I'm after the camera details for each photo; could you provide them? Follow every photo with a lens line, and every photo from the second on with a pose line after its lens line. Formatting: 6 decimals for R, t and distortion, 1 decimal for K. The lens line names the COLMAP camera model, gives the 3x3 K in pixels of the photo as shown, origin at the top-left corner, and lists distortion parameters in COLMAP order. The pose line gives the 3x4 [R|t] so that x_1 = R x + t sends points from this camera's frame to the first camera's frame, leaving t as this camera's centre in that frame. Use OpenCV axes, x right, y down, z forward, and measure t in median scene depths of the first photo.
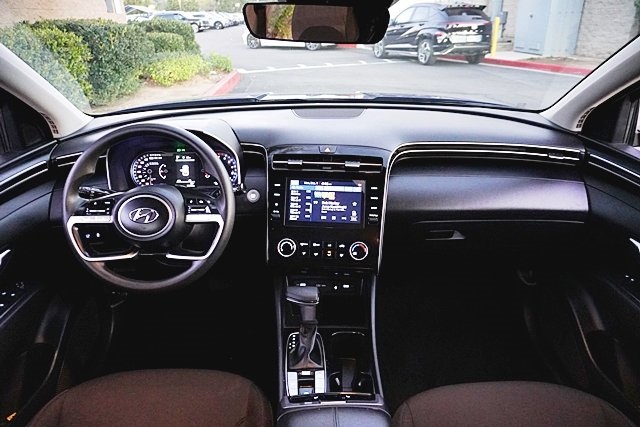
lens RADIAL K [[432.7, 0, 320.0], [0, 432.7, 213.5], [0, 0, 1]] dist [0.001209, 0.002537]
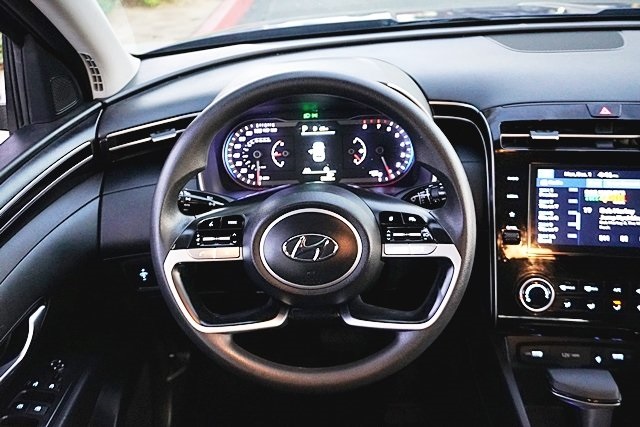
lens RADIAL K [[611.8, 0, 320.0], [0, 611.8, 213.5], [0, 0, 1]] dist [0.022318, 0.002363]
pose [[0.999106, -0.012757, -0.040298, -0.310440], [0.014328, 0.999138, 0.038949, -0.055561], [0.039767, -0.039491, 0.998428, 0.222770]]
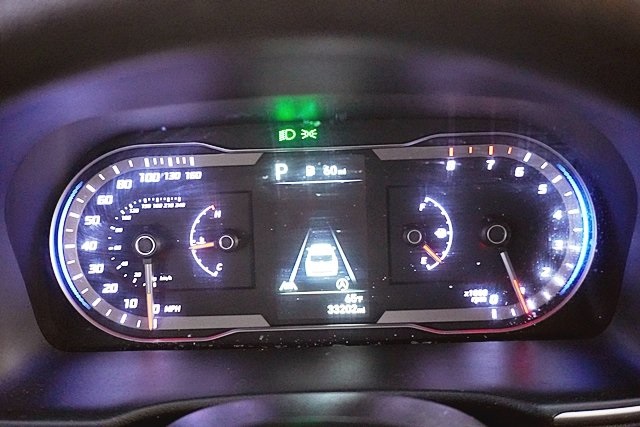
lens RADIAL K [[747.2, 0, 320.0], [0, 747.2, 213.5], [0, 0, 1]] dist [0.018118, 0.013098]
pose [[0.999494, -0.018503, -0.025869, -0.337155], [0.018689, 0.999801, 0.006950, -0.124870], [0.025735, -0.007430, 0.999641, 0.730271]]
